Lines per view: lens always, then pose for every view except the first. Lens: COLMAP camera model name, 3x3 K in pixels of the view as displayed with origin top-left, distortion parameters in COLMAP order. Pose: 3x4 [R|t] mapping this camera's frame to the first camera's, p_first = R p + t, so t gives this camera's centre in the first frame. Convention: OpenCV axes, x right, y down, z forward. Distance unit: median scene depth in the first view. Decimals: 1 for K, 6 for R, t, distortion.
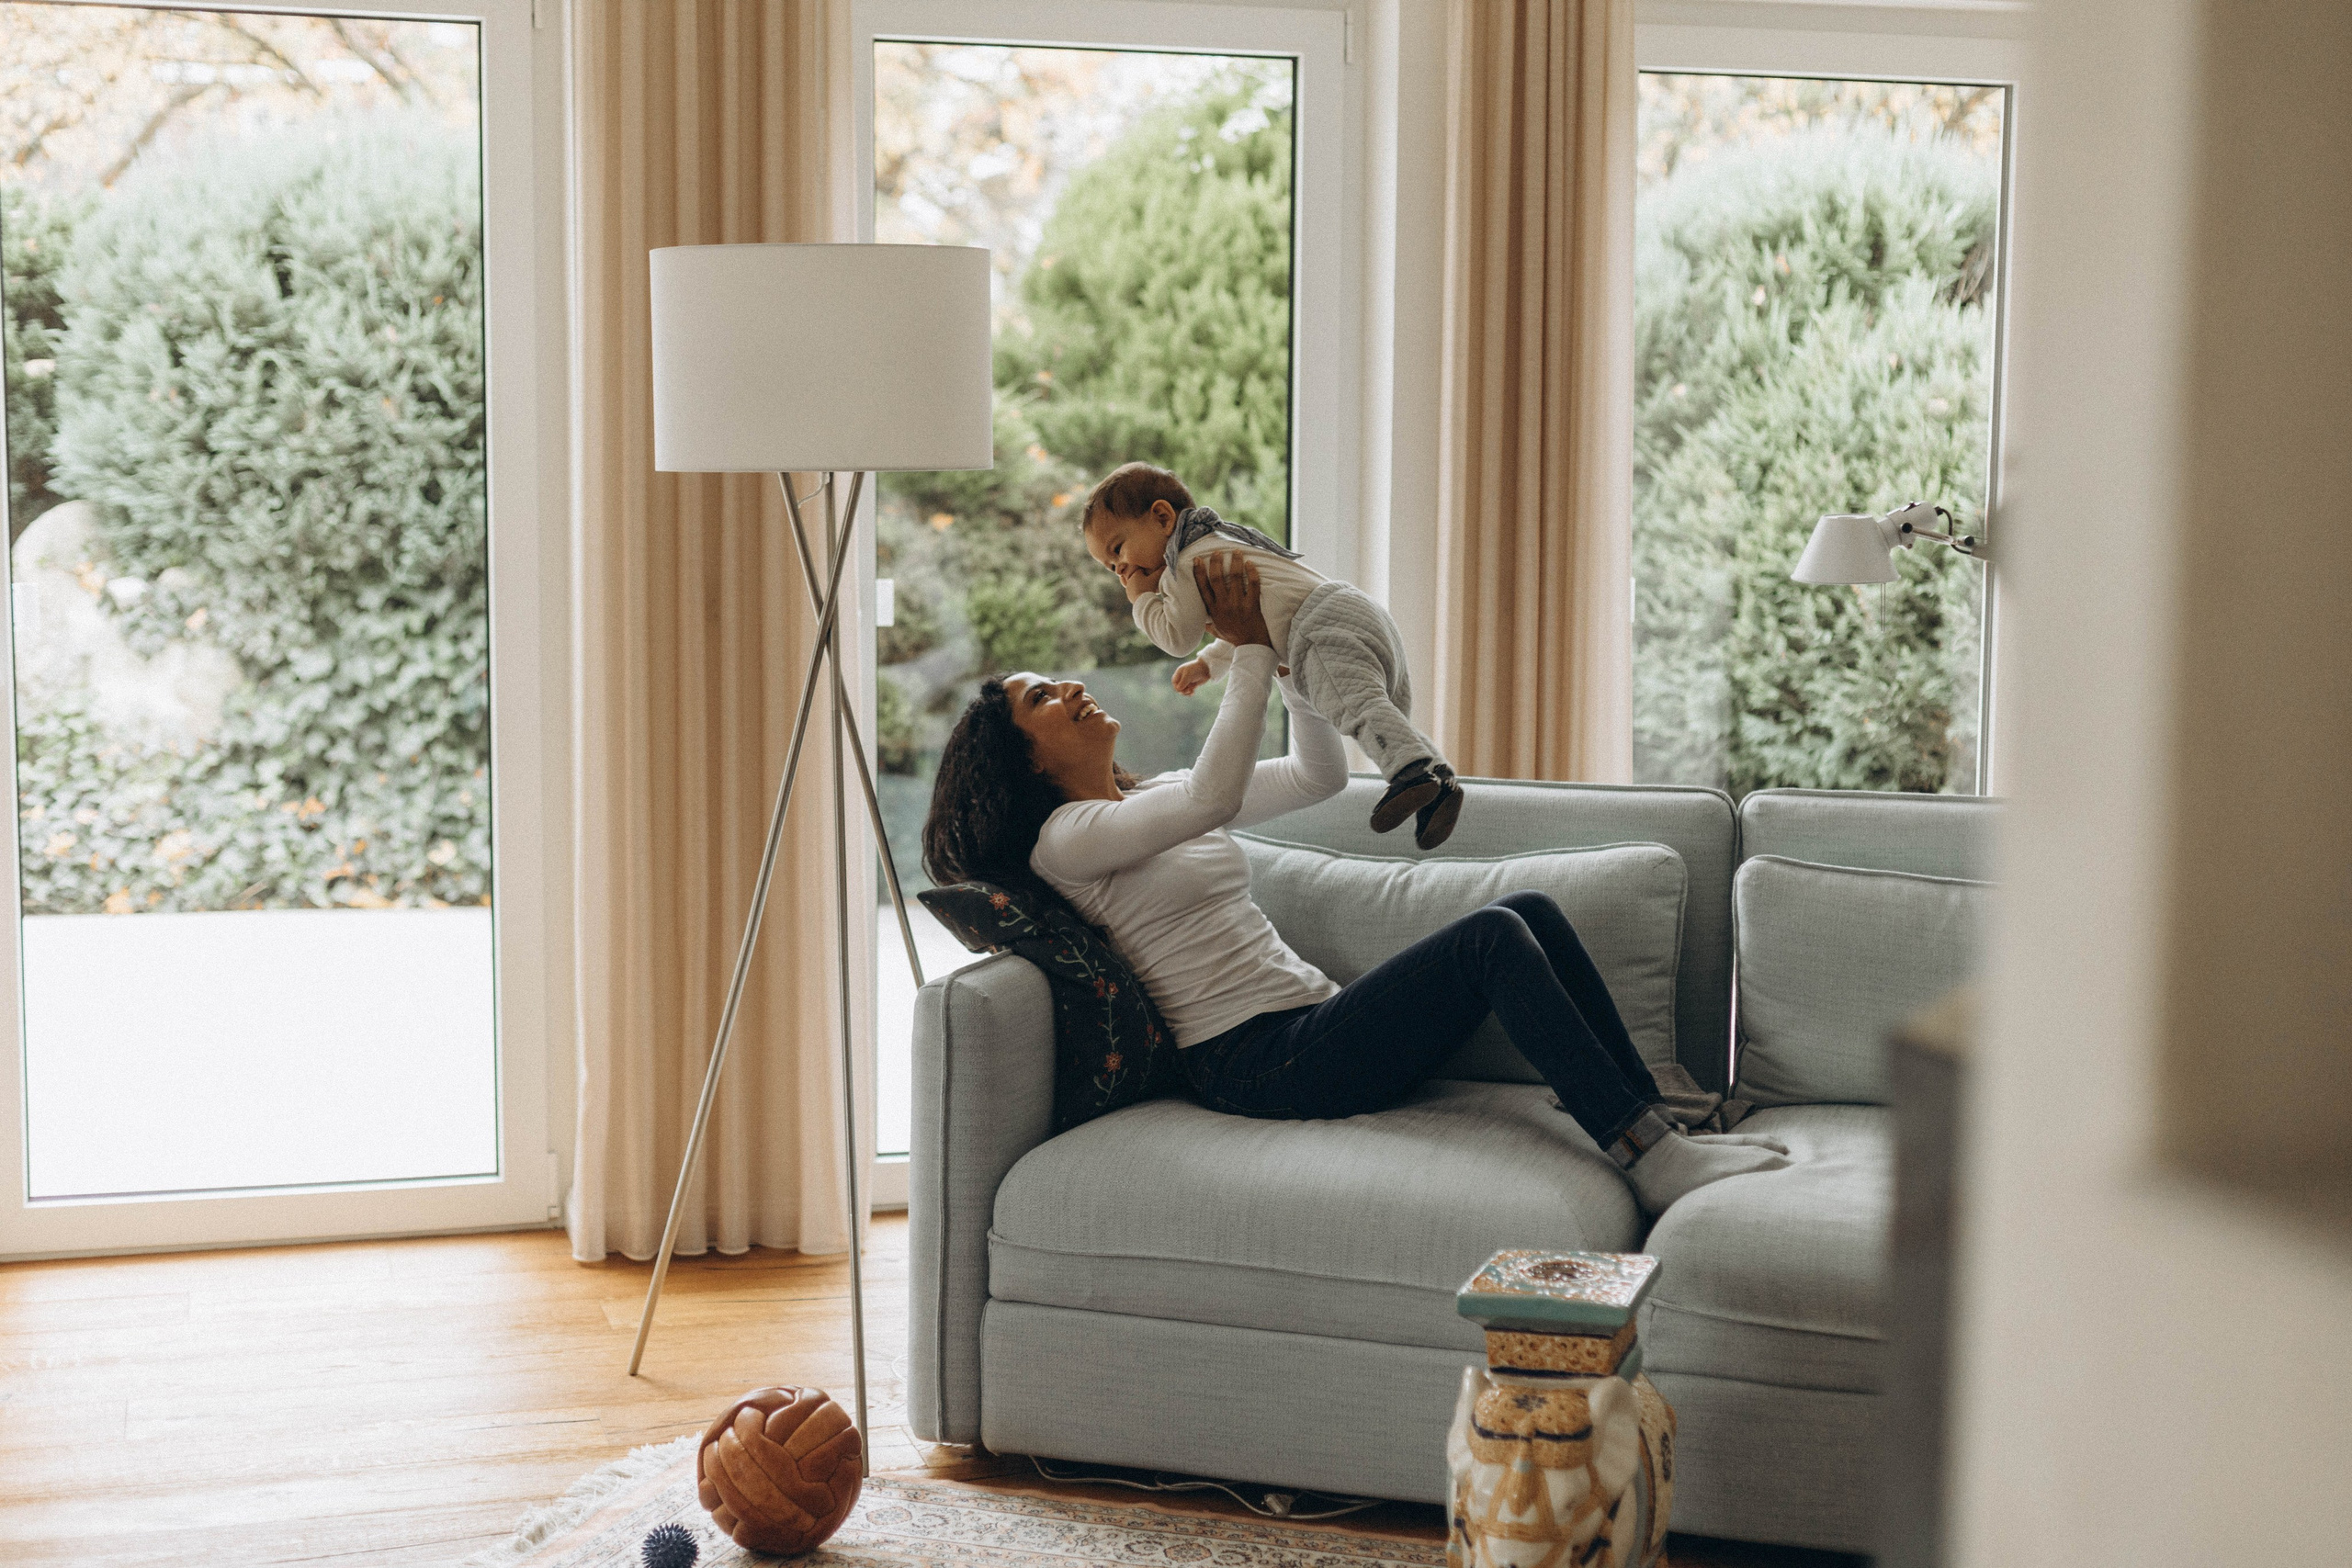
lens RADIAL K [[3416.0, 0, 1176.0], [0, 3416.0, 784.0], [0, 0, 1]] dist [0.125169, 0.047869]
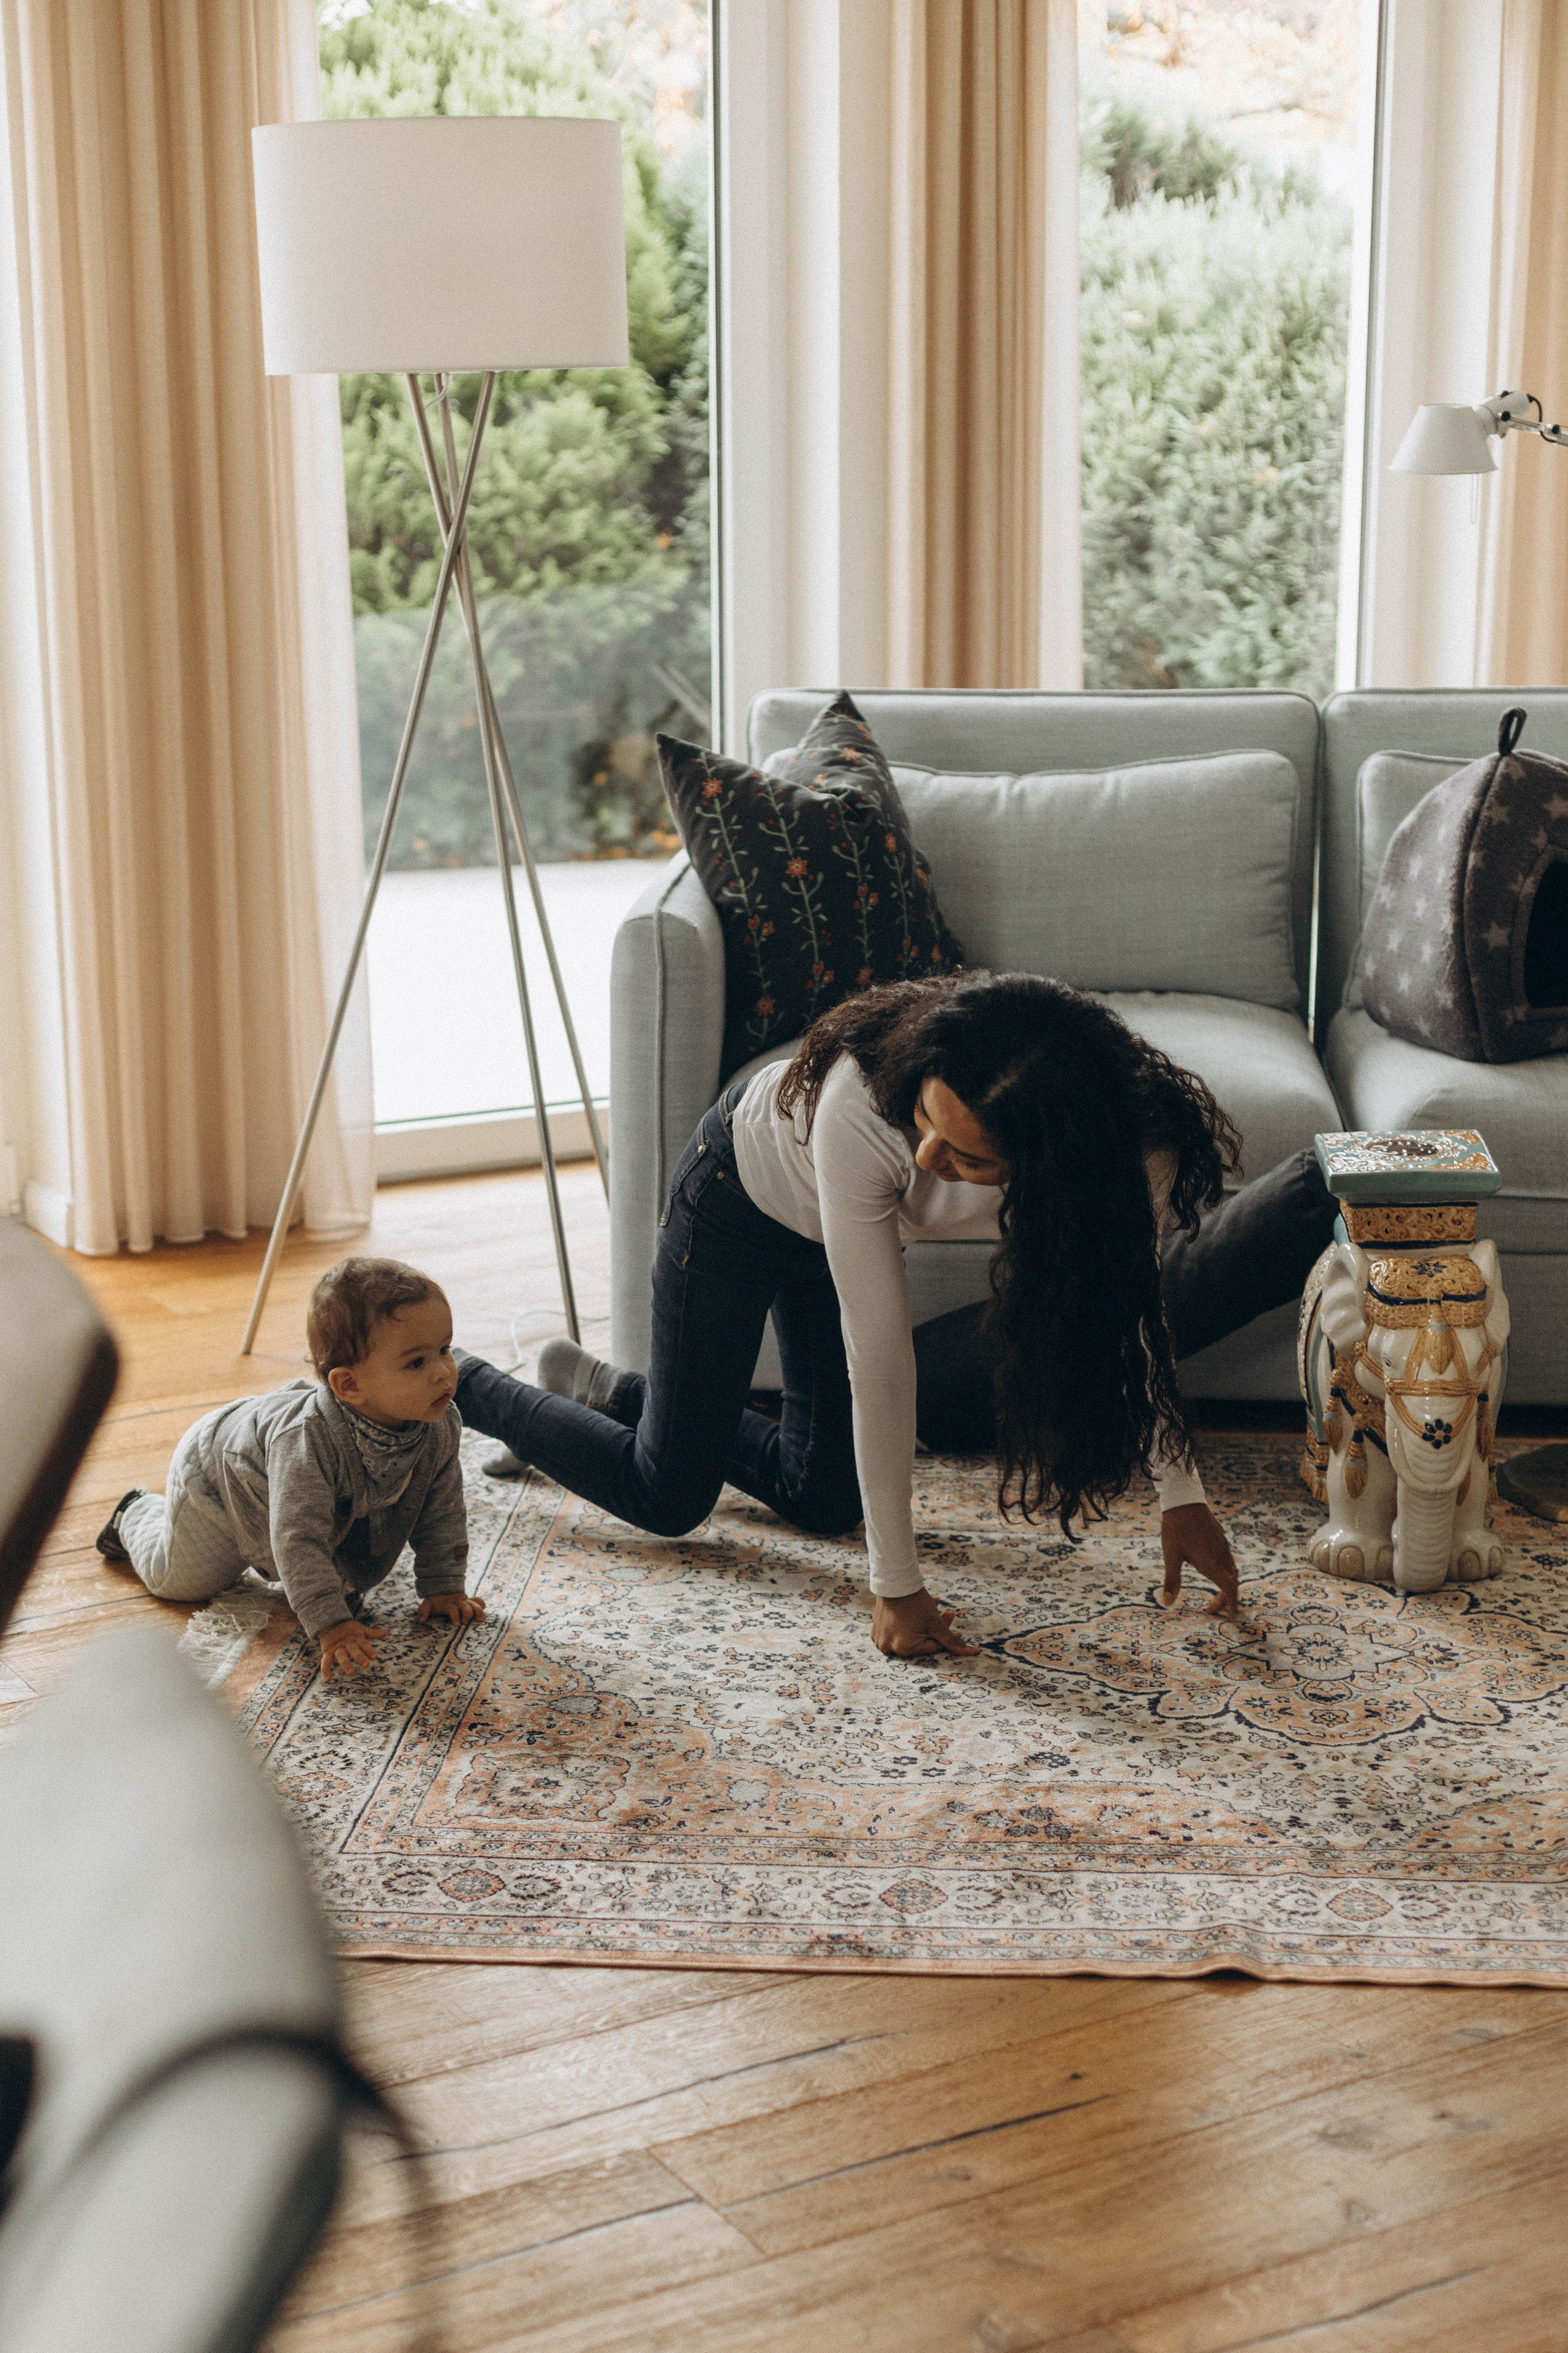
lens RADIAL K [[3697.0, 0, 784.0], [0, 3697.0, 1176.5], [0, 0, 1]] dist [0.234758, -1.035776]
pose [[0.968268, -0.066715, 0.240845, -0.232872], [0.040518, 0.992867, 0.112135, 0.012758], [-0.246608, -0.098819, 0.964064, -0.018301]]
